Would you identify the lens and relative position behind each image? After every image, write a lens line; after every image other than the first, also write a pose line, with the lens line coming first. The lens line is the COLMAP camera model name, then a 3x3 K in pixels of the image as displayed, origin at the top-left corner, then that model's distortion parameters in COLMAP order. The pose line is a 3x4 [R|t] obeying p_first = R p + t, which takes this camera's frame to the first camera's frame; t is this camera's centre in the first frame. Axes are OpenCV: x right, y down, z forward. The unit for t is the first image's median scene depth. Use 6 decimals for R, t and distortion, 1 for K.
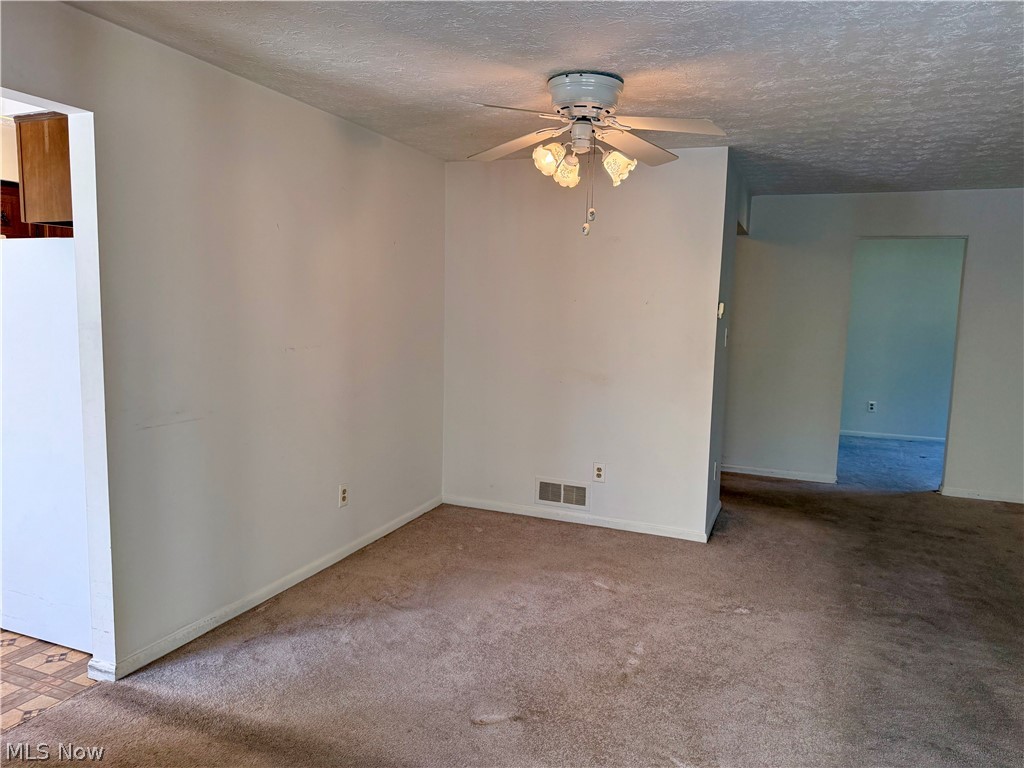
lens RADIAL K [[721.2, 0, 513.9], [0, 721.2, 383.3], [0, 0, 1]] dist [-0.000460, -0.001366]
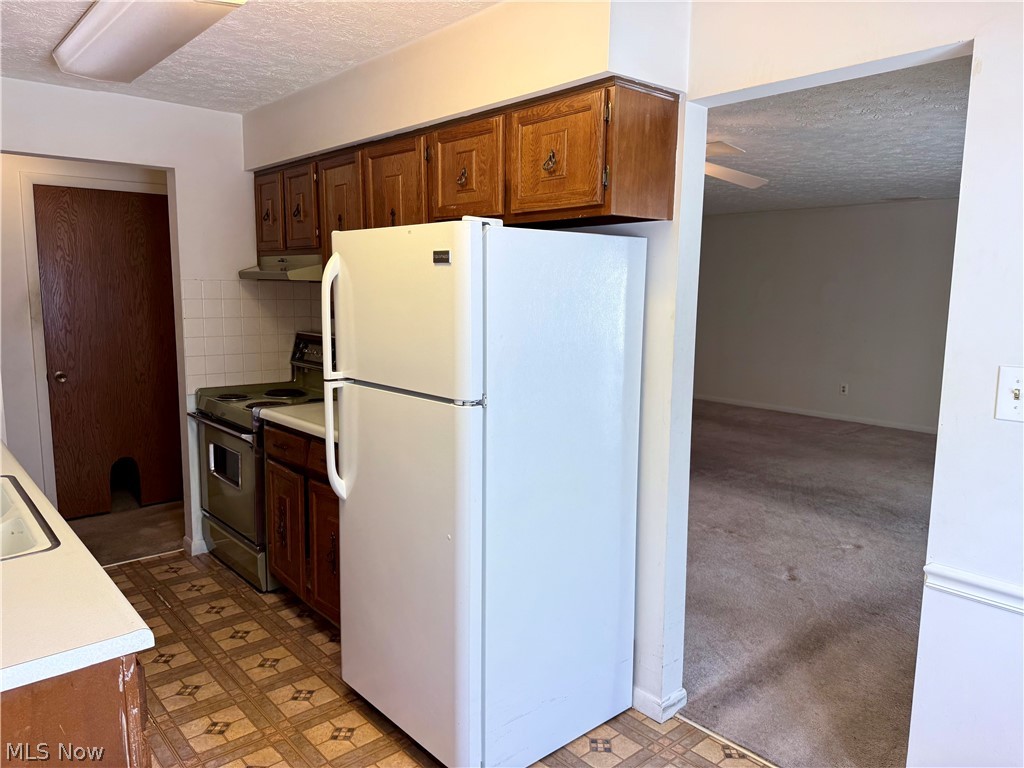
lens RADIAL K [[721.2, 0, 513.4], [0, 721.2, 386.0], [0, 0, 1]] dist [-0.000460, -0.001366]
pose [[0.453178, -0.143492, 0.879796, -1.459212], [0.089717, 0.989290, 0.115138, -0.142116], [-0.886894, 0.026754, 0.461198, 0.752638]]
